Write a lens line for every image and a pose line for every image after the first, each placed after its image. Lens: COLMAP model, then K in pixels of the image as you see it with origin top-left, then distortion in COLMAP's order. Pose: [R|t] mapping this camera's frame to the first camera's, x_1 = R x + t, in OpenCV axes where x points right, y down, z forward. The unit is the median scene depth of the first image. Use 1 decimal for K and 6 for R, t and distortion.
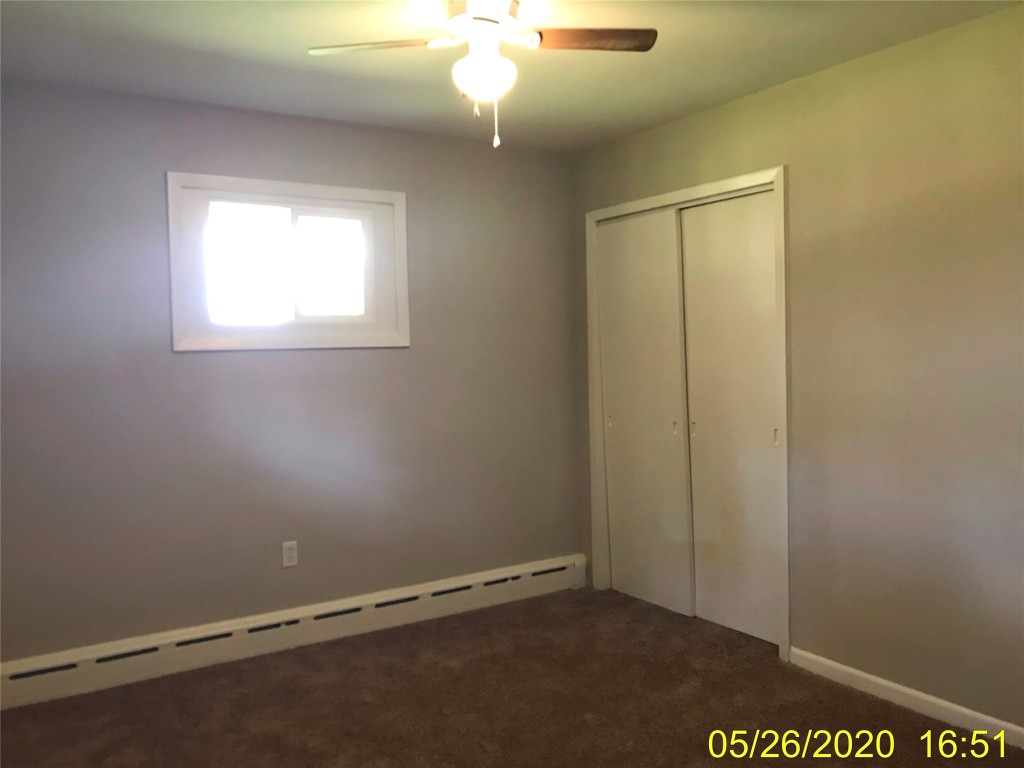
lens RADIAL K [[839.1, 0, 512.4], [0, 839.1, 364.6], [0, 0, 1]] dist [0.001125, 0.000212]
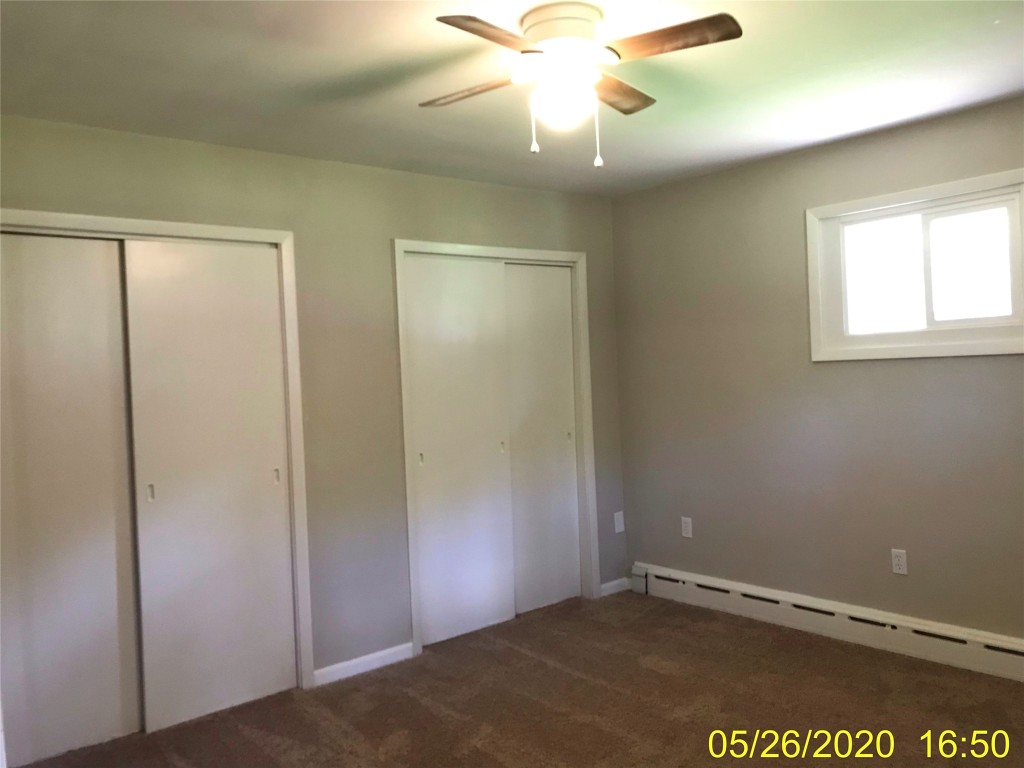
lens RADIAL K [[836.5, 0, 512.0], [0, 836.5, 384.0], [0, 0, 1]] dist [0.000219, -0.106845]
pose [[0.093766, 0.027042, -0.995227, 0.706995], [0.009873, 0.999557, 0.028090, -0.021321], [0.995545, -0.012460, 0.093457, 0.462332]]
